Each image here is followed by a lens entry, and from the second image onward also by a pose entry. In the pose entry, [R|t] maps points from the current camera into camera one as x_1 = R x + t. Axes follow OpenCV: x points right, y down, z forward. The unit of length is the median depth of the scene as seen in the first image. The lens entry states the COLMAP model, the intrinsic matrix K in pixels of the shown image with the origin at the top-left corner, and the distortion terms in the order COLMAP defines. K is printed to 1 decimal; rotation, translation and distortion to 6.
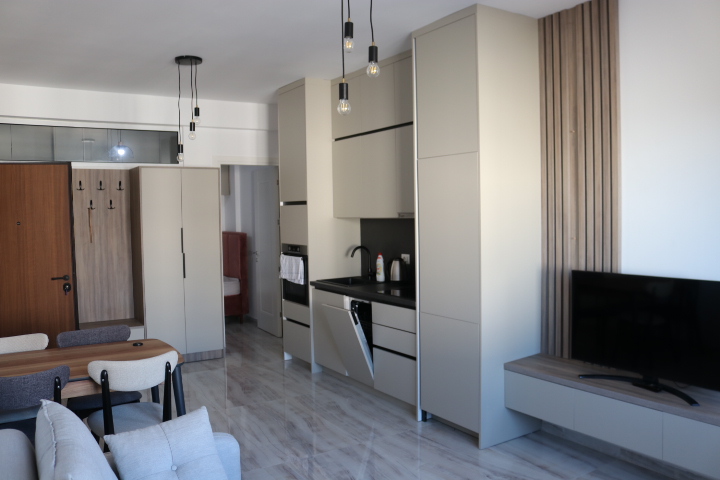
lens RADIAL K [[591.1, 0, 362.2], [0, 591.1, 240.7], [0, 0, 1]] dist [-0.148652, 0.094509]
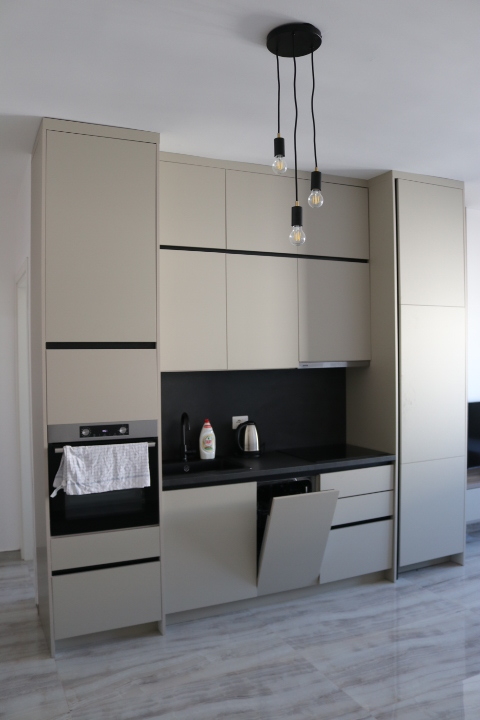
lens RADIAL K [[591.1, 0, 234.7], [0, 591.1, 356.6], [0, 0, 1]] dist [-0.148652, 0.094509]
pose [[0.143868, 0.009223, 0.989554, -0.816610], [0.059795, 0.998048, -0.017996, -0.048069], [-0.987789, 0.061760, 0.143035, 1.049070]]
